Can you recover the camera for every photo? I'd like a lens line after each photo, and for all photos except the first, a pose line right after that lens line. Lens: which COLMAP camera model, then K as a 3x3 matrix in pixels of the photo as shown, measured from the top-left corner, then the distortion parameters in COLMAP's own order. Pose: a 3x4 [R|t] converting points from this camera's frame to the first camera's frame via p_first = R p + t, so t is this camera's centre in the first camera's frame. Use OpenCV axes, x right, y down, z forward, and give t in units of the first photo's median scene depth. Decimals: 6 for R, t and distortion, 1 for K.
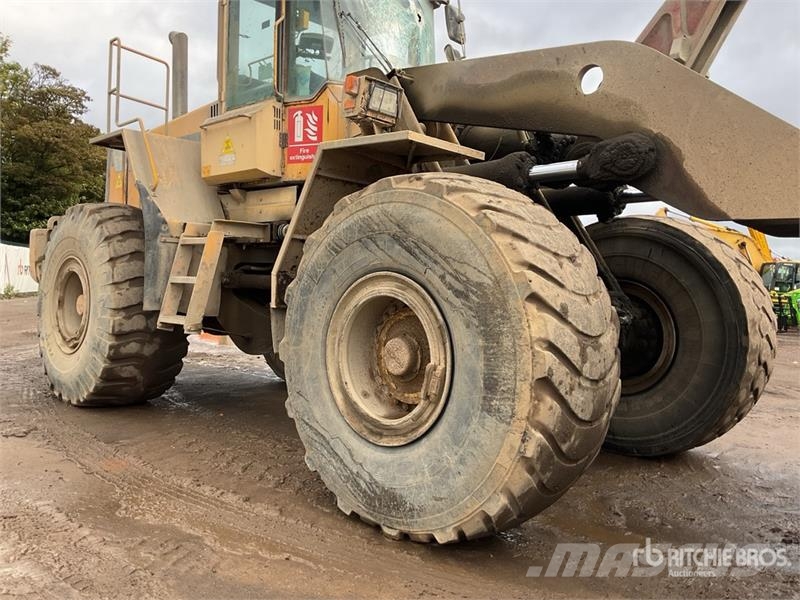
lens RADIAL K [[662.3, 0, 392.2], [0, 662.3, 300.5], [0, 0, 1]] dist [0.069158, -0.118215]
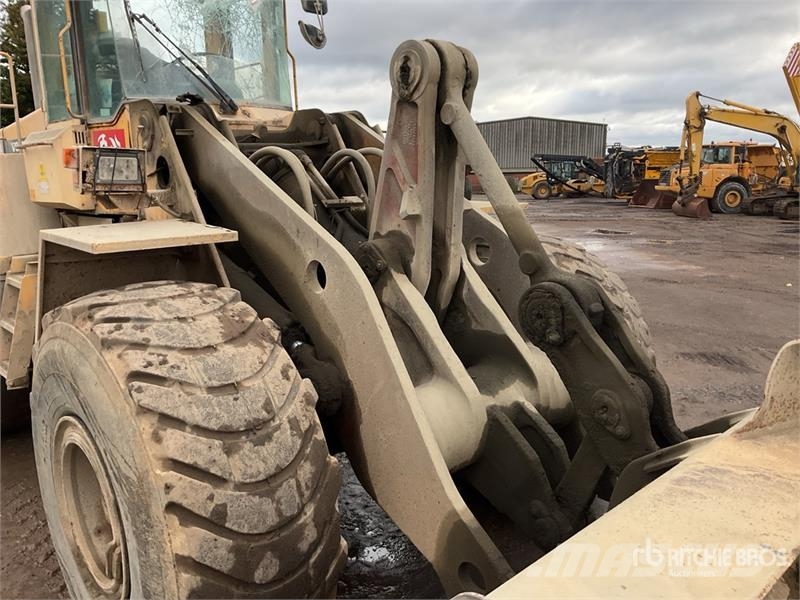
lens RADIAL K [[662.3, 0, 394.8], [0, 662.3, 301.1], [0, 0, 1]] dist [0.069158, -0.118215]
pose [[0.996866, -0.036153, -0.070364, 0.338590], [0.047661, 0.984385, 0.169455, -0.233125], [0.063139, -0.172277, 0.983023, 0.156564]]
